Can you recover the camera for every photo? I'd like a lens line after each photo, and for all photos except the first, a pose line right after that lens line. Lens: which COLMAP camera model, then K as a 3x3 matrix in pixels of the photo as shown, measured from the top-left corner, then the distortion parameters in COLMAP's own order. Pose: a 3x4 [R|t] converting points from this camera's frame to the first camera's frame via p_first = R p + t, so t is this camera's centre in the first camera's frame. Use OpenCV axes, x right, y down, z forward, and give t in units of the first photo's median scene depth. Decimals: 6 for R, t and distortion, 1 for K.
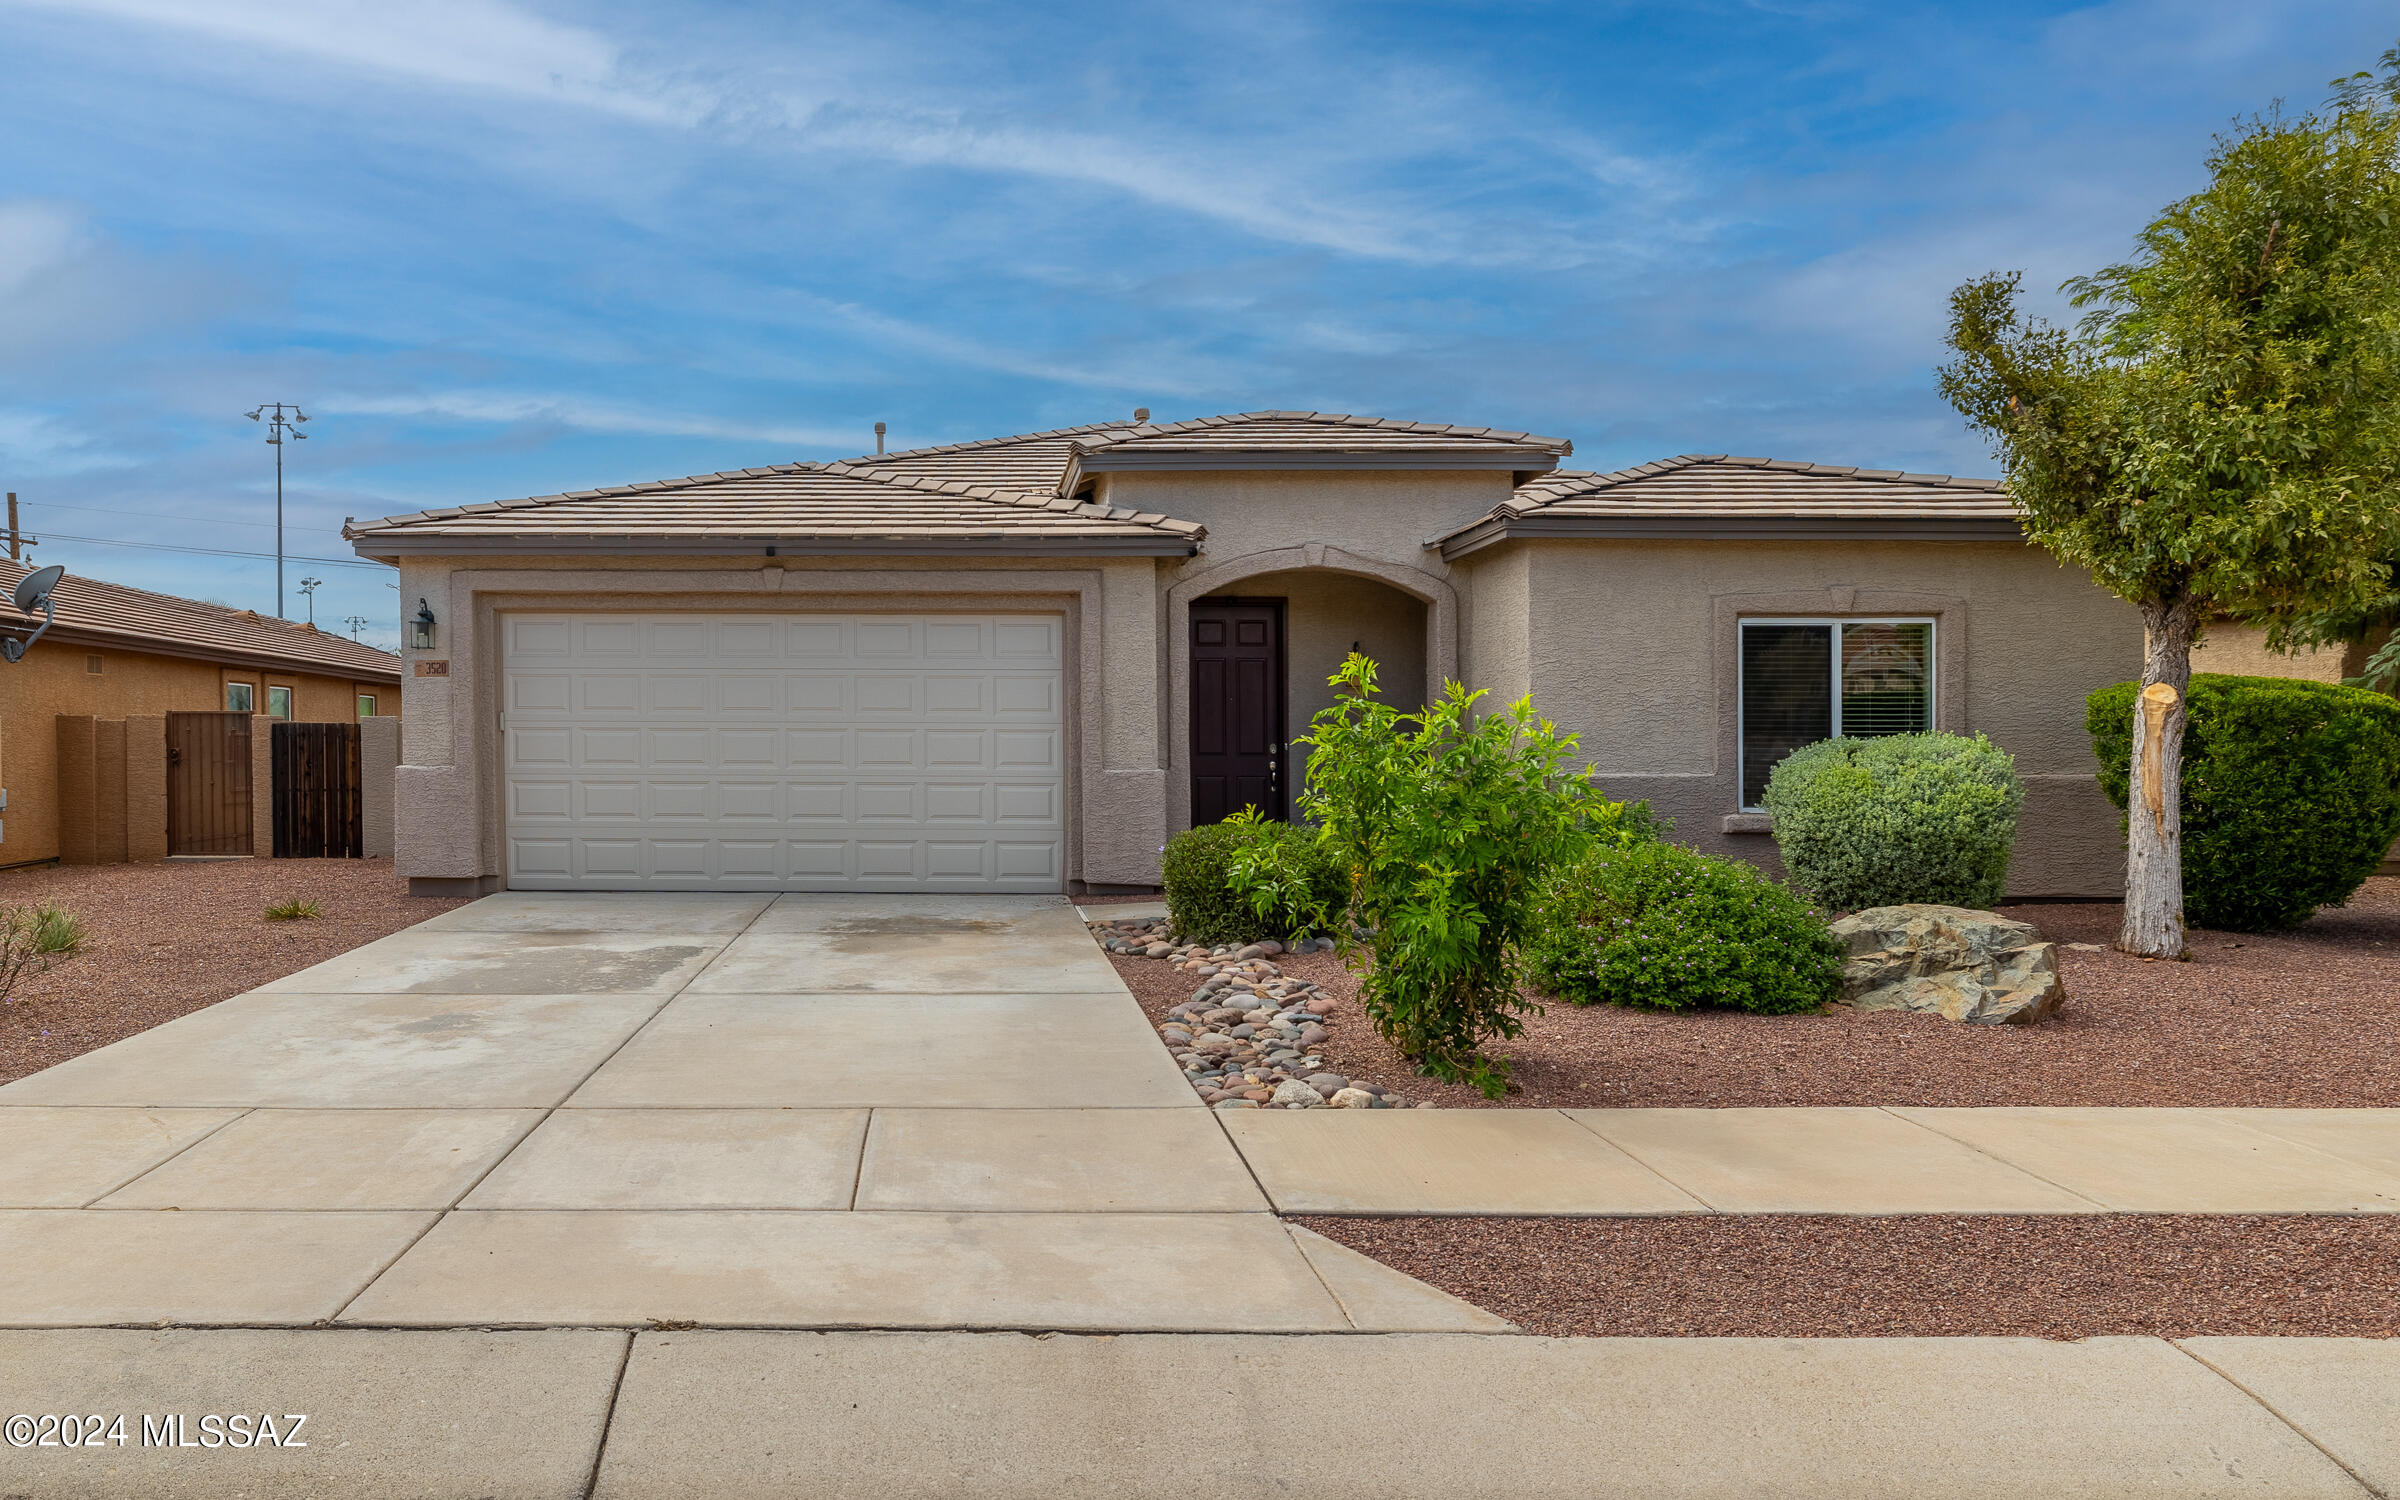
lens RADIAL K [[1374.4, 0, 1200.2], [0, 1374.4, 708.0], [0, 0, 1]] dist [-0.000453, 0.000257]
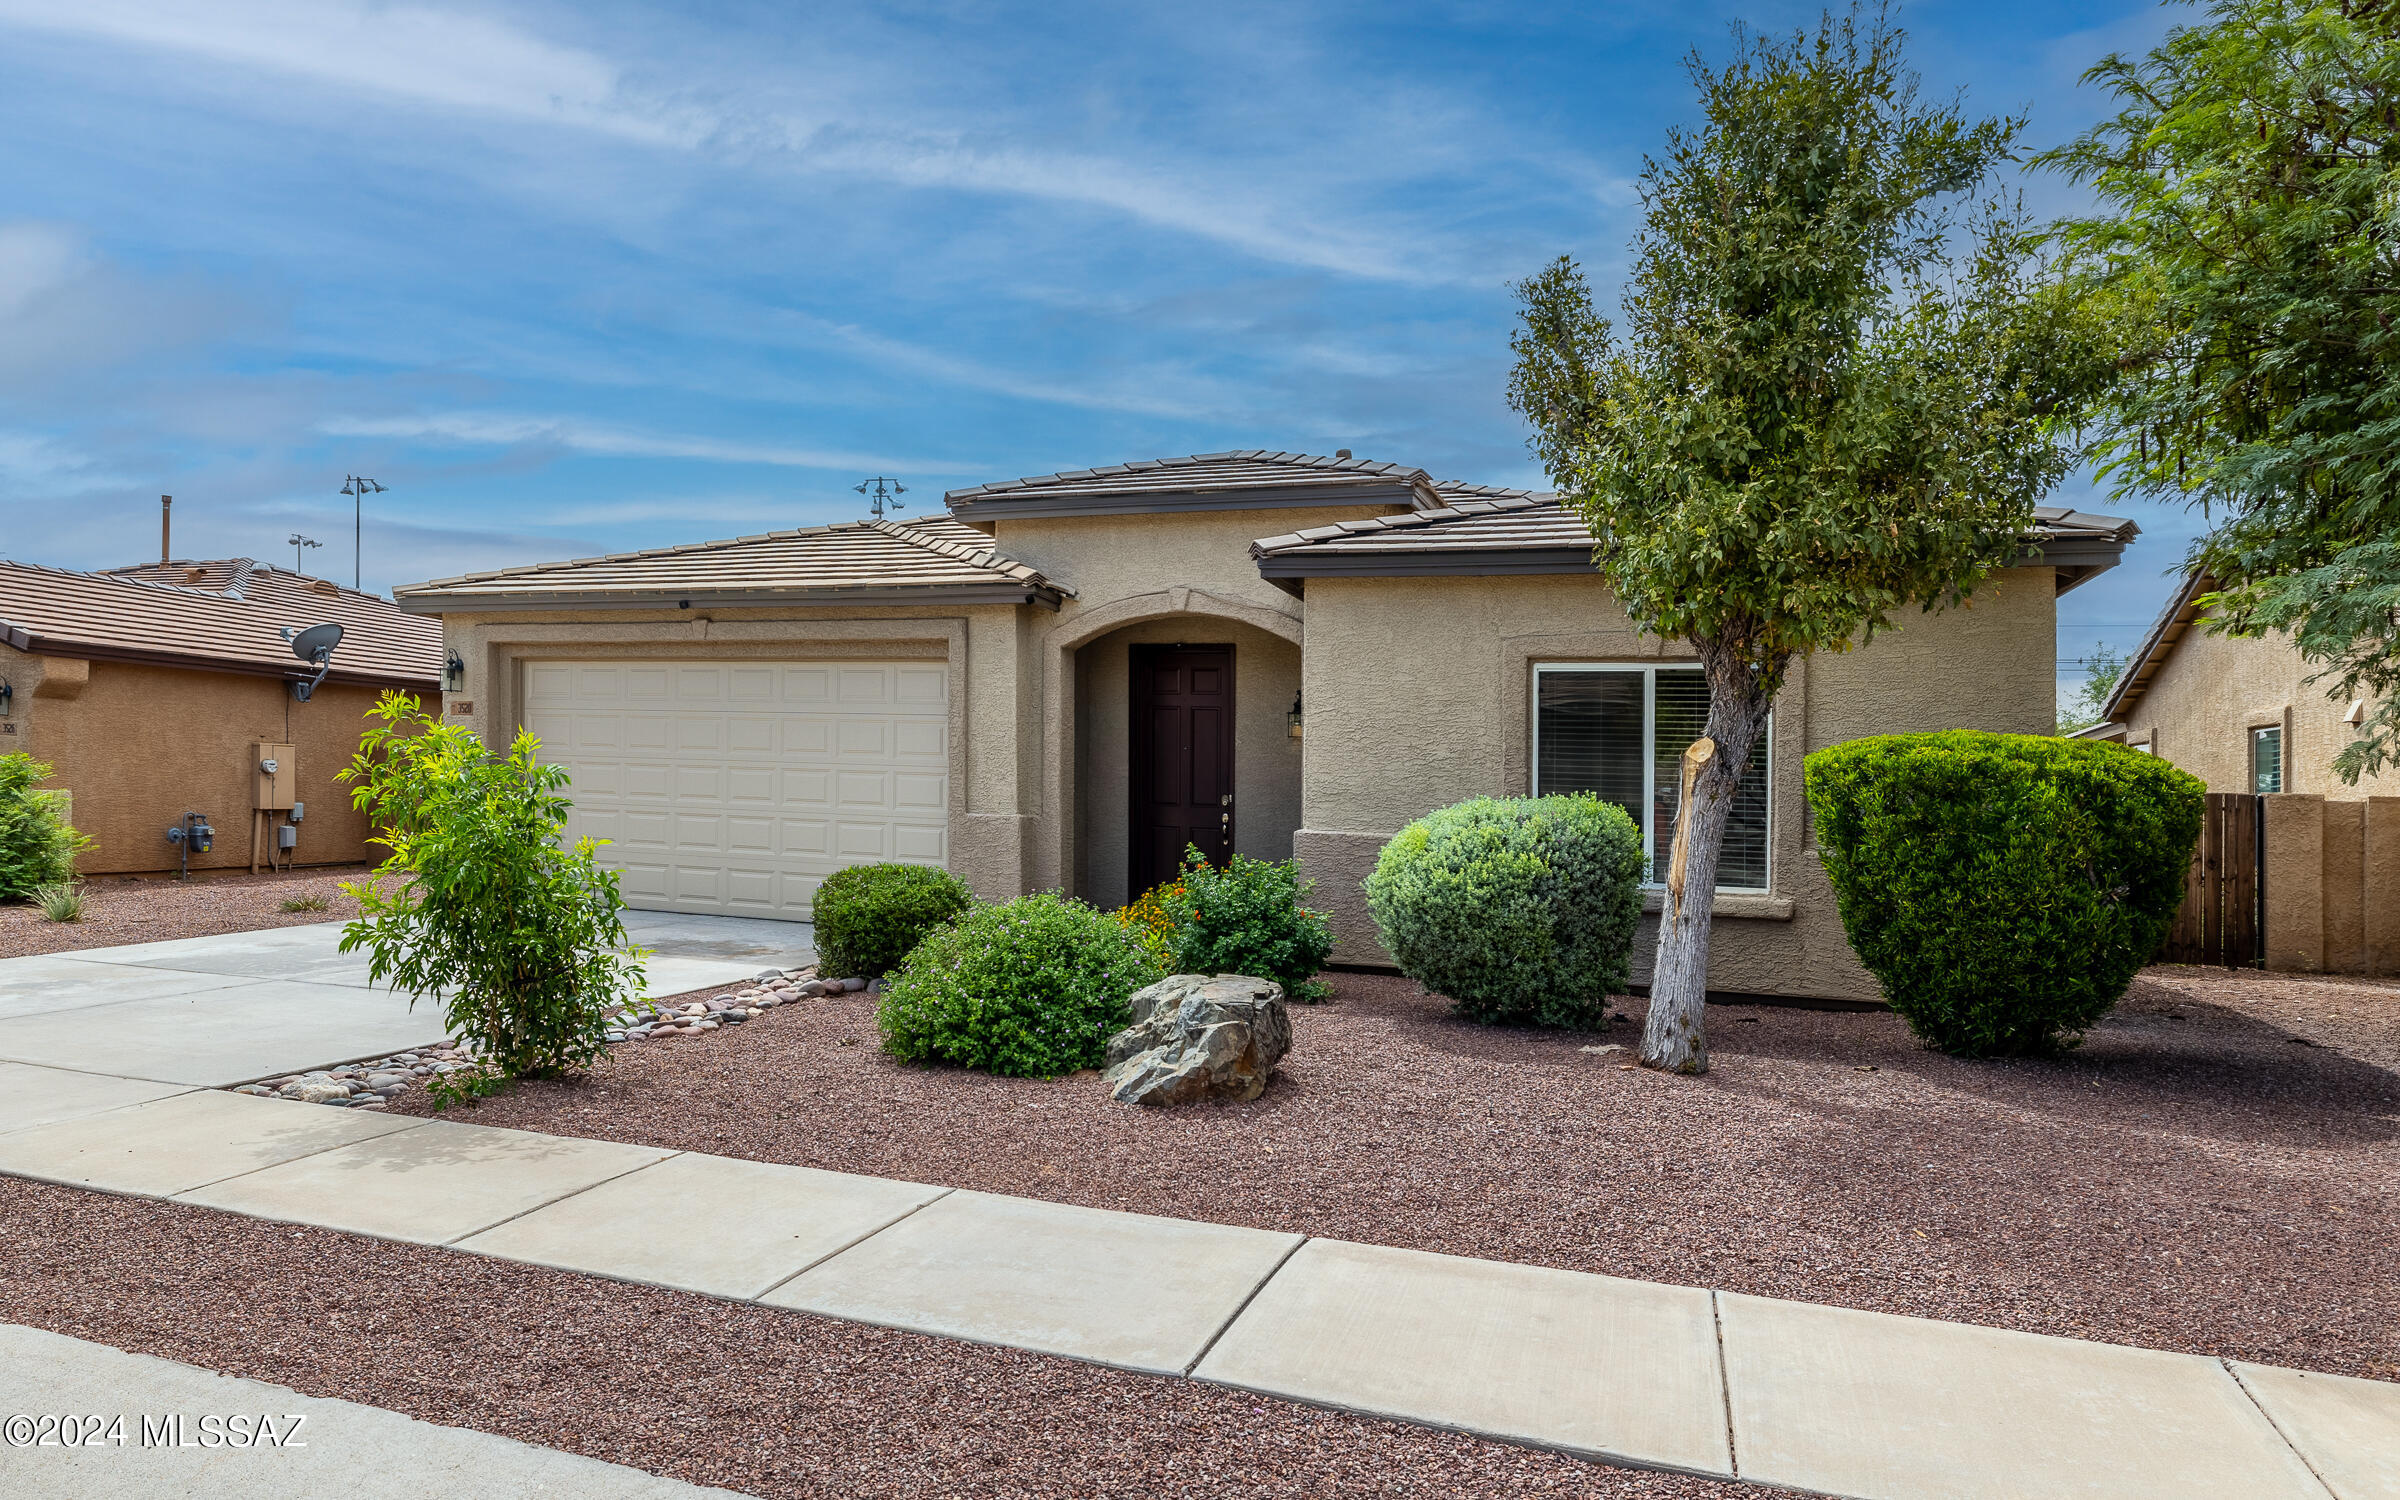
lens RADIAL K [[1422.7, 0, 1200.0], [0, 1422.7, 750.0], [0, 0, 1]] dist [0.000334, -0.000215]
pose [[0.946510, 0.018094, -0.322167, 0.433930], [-0.020677, 0.999776, -0.004597, -0.000579], [0.322011, 0.011013, 0.946672, 0.054694]]
